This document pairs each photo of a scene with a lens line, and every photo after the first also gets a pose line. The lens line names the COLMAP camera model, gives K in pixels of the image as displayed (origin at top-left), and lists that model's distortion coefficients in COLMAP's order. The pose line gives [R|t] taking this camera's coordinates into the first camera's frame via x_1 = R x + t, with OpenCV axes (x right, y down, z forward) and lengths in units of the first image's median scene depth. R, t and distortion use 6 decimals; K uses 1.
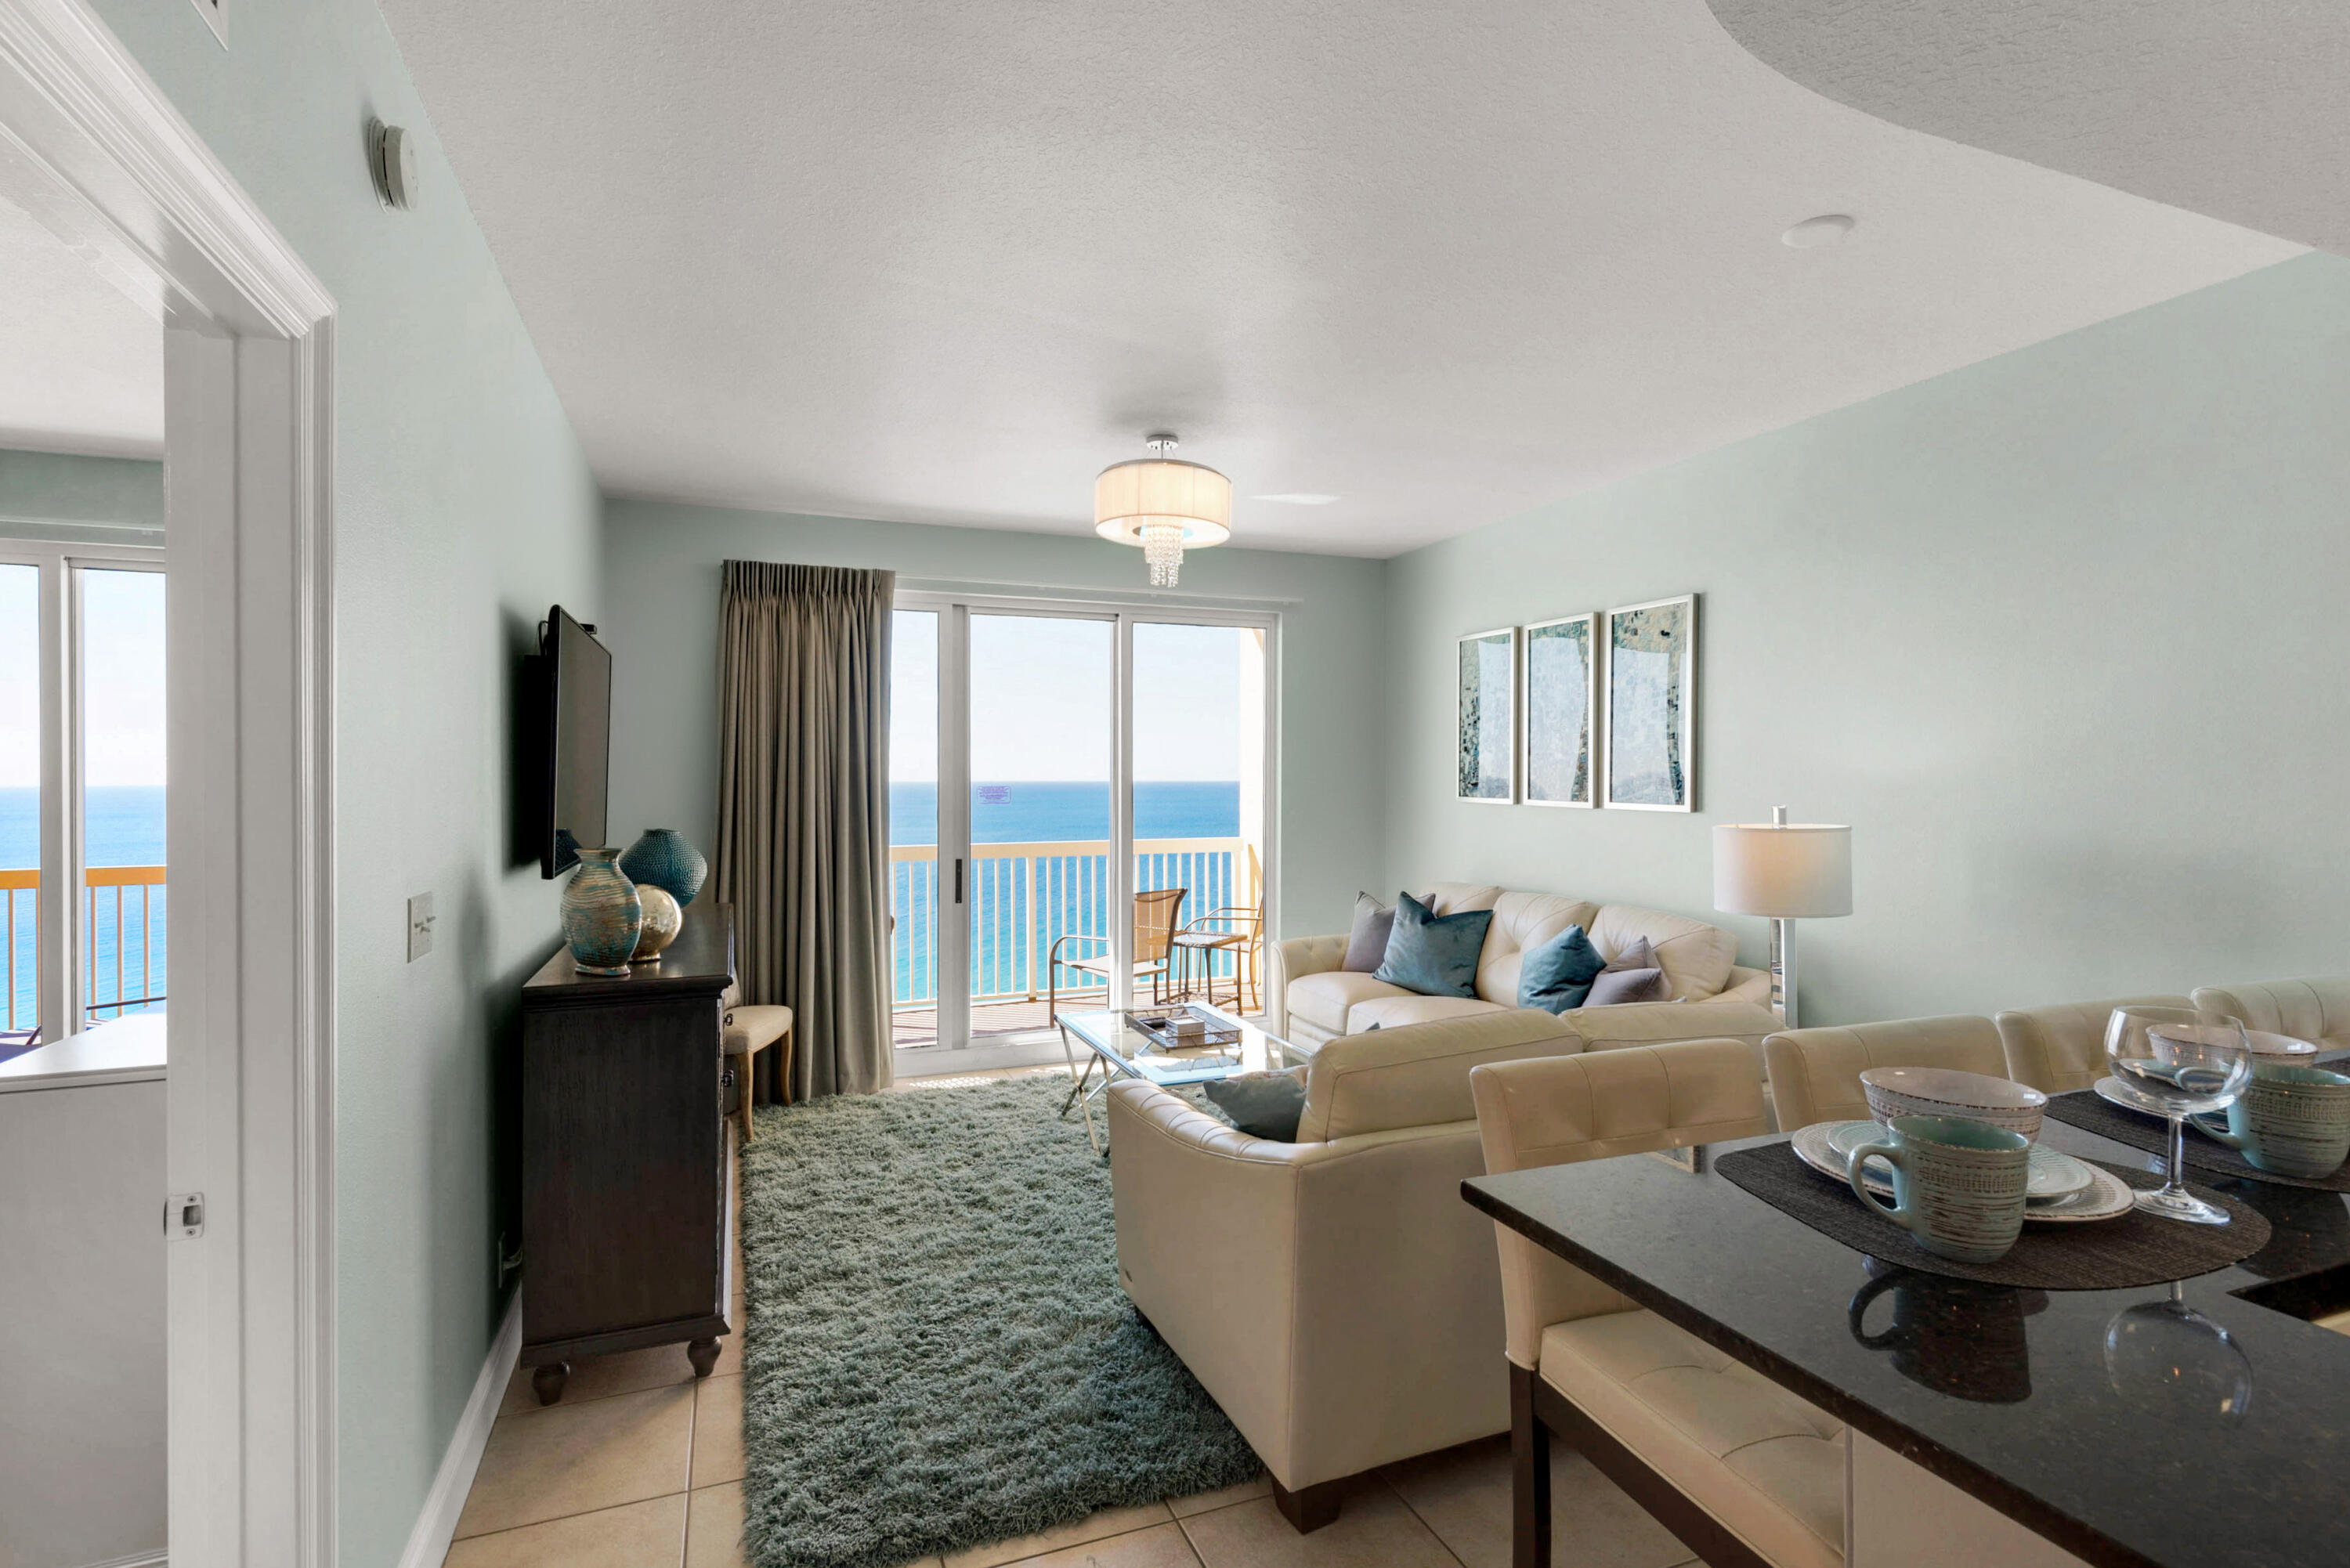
lens RADIAL K [[1125.3, 0, 1175.0], [0, 1125.3, 784.0], [0, 0, 1]] dist [-0.000384, -0.000001]
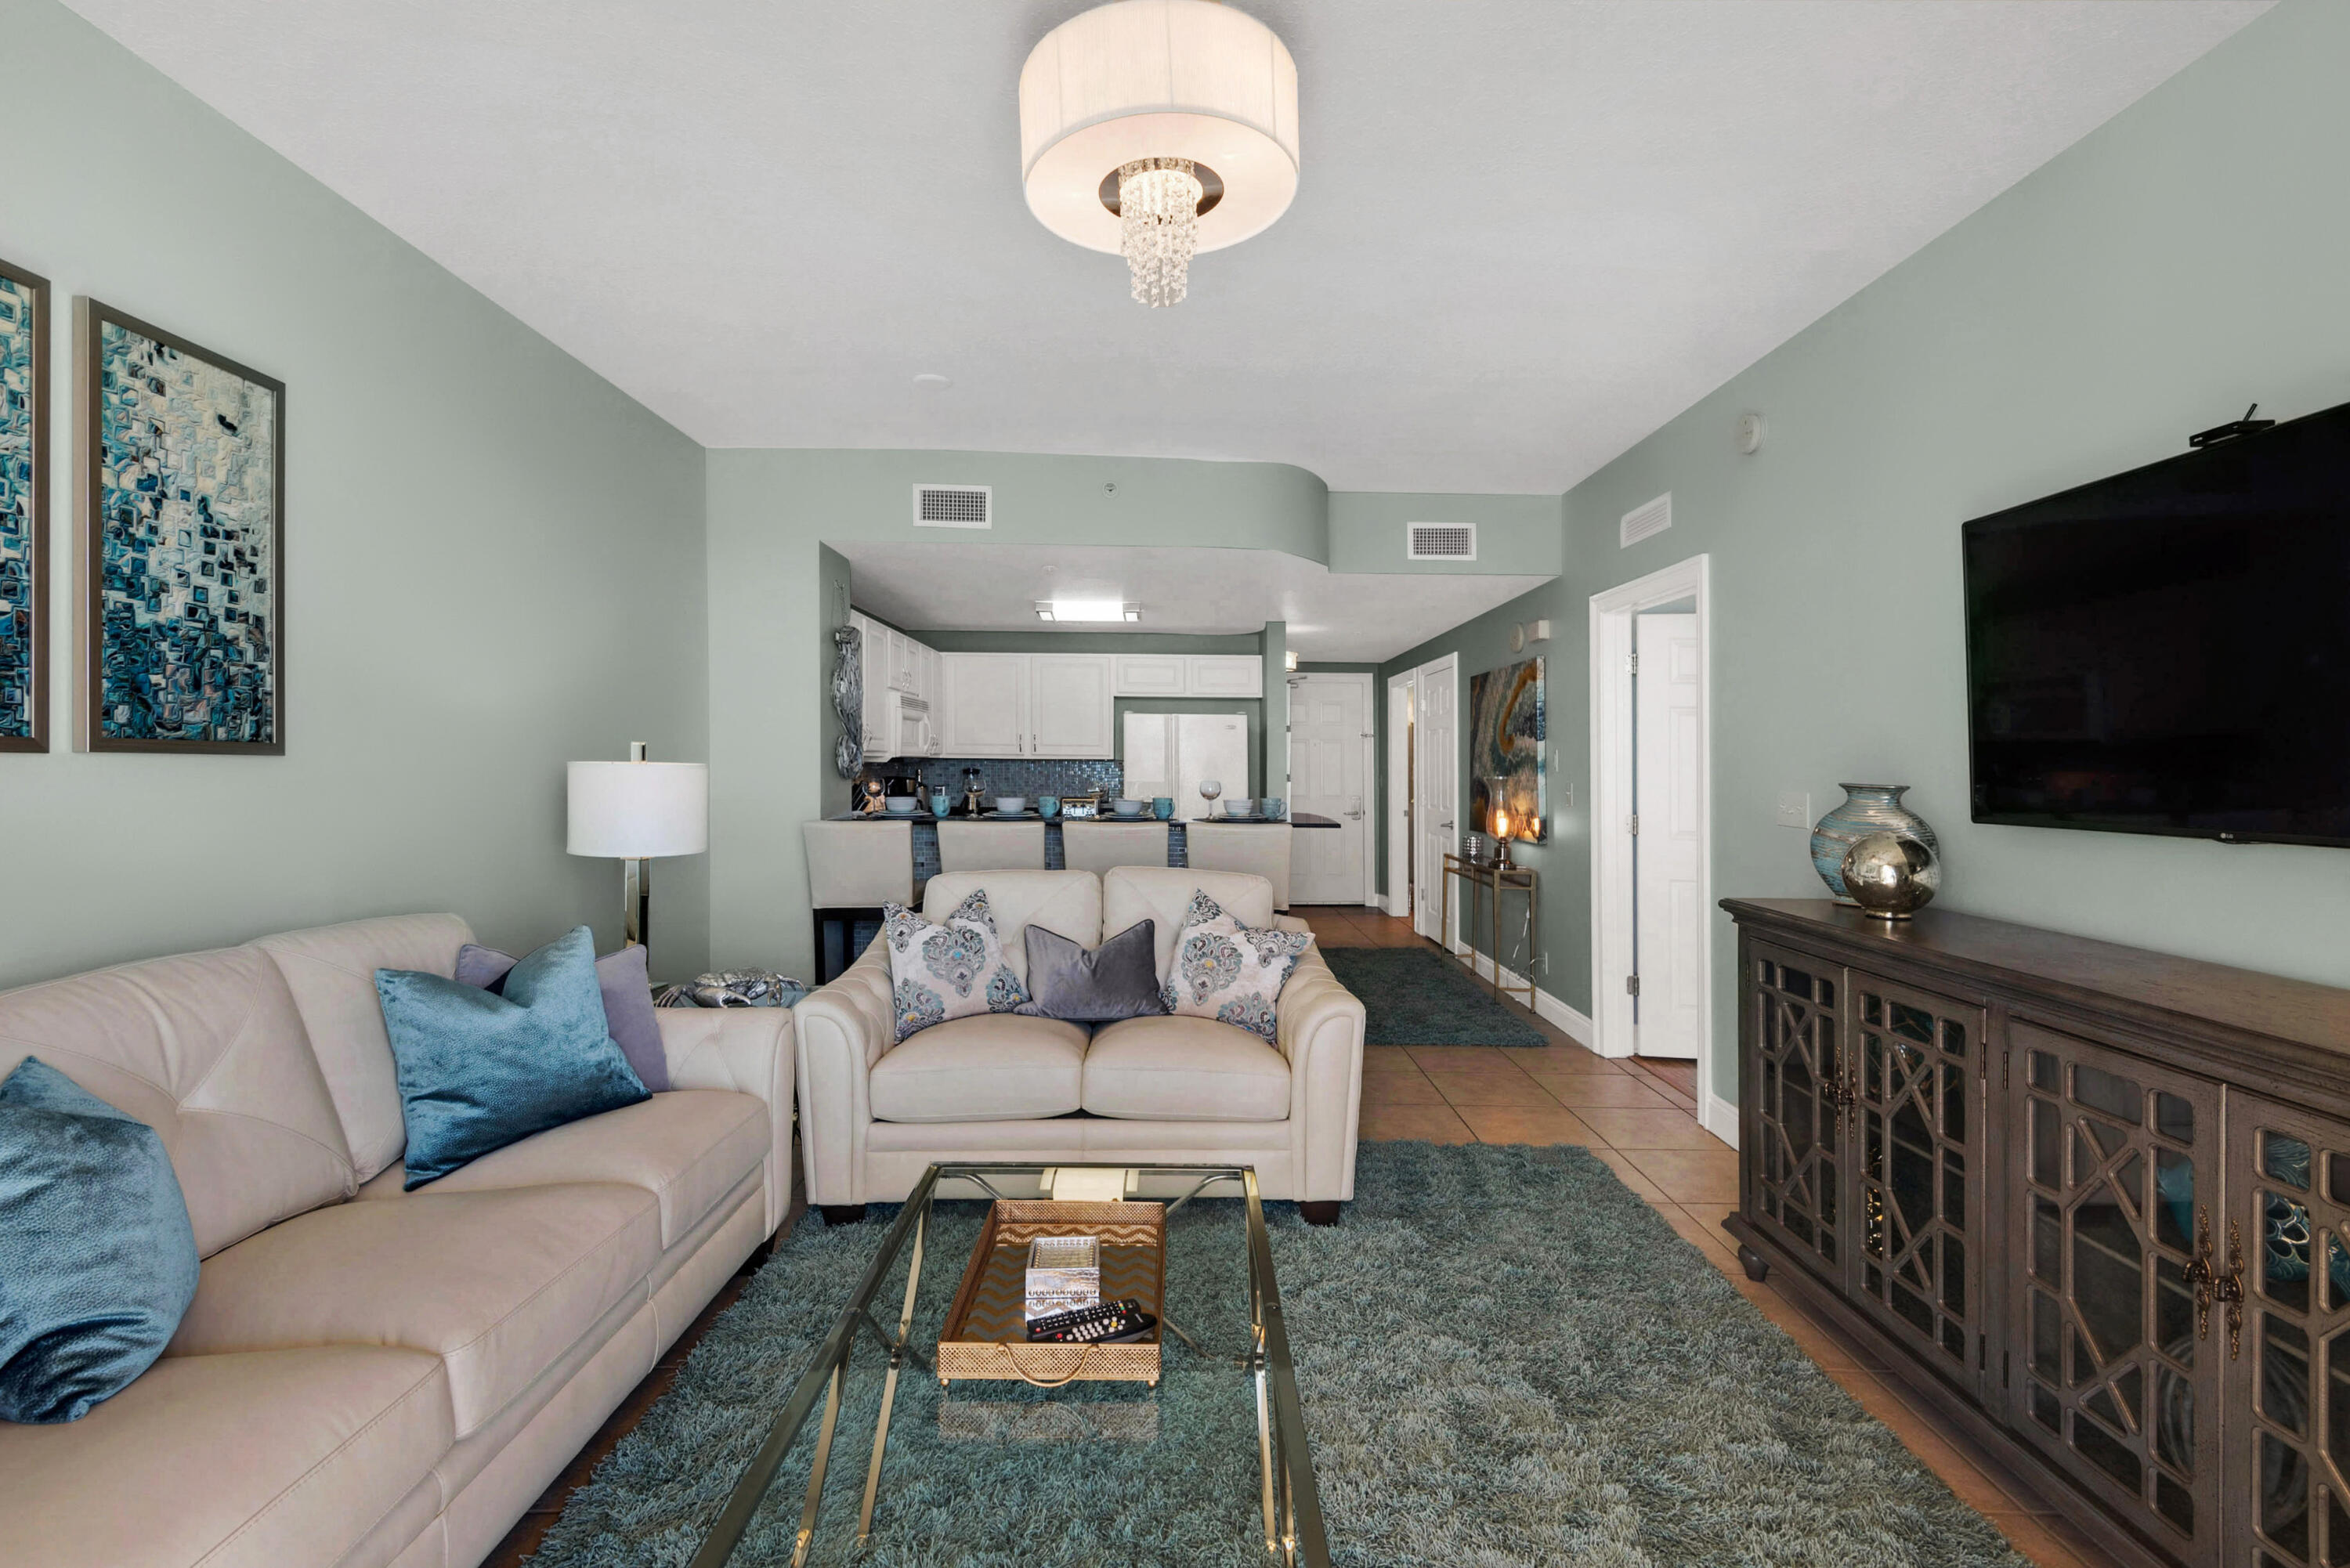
lens RADIAL K [[1125.3, 0, 1175.0], [0, 1125.3, 784.0], [0, 0, 1]] dist [-0.000384, -0.000001]
pose [[-0.932698, -0.006977, 0.360592, -0.180589], [0.000182, 0.999804, 0.019814, 0.027361], [-0.360659, 0.018546, -0.932513, 1.318708]]
